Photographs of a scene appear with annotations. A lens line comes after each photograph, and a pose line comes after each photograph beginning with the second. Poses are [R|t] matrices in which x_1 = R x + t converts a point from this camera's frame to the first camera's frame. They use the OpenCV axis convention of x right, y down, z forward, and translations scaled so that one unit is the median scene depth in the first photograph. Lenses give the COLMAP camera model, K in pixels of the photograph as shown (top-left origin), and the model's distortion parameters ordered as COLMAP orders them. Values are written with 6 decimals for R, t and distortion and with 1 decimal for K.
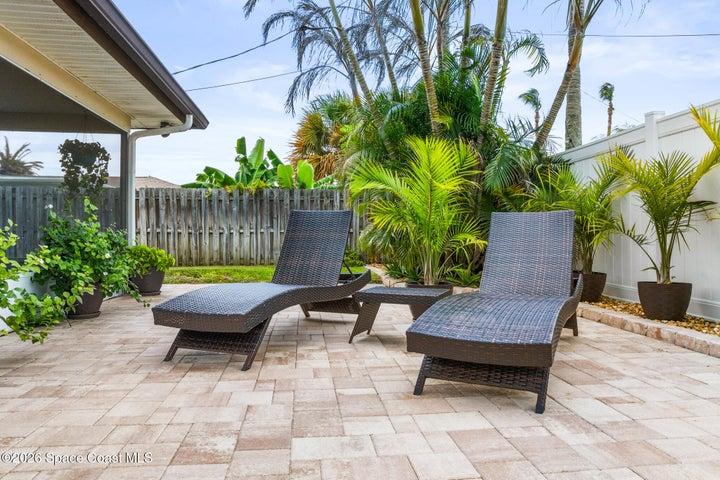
lens RADIAL K [[506.6, 0, 360.0], [0, 506.6, 240.0], [0, 0, 1]] dist [-0.040843, 0.006453]
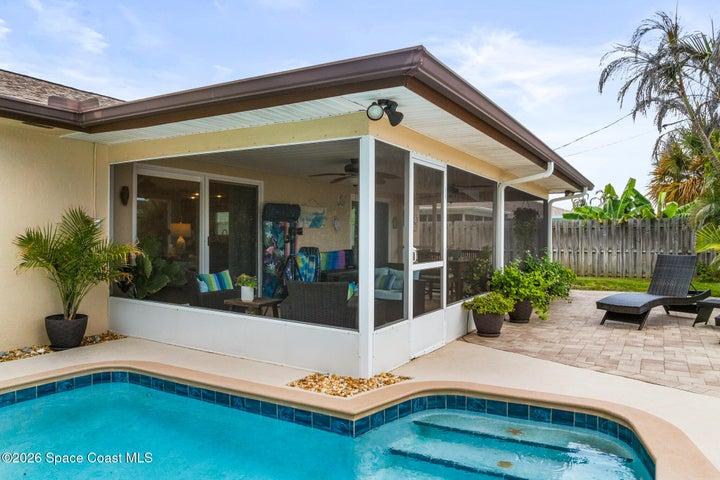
lens RADIAL K [[506.6, 0, 360.0], [0, 506.6, 240.0], [0, 0, 1]] dist [-0.040843, 0.006453]
pose [[0.796485, 0.004140, -0.604644, 0.039985], [-0.005540, 0.999985, -0.000451, -0.043545], [0.604633, 0.003710, 0.796496, -0.456250]]
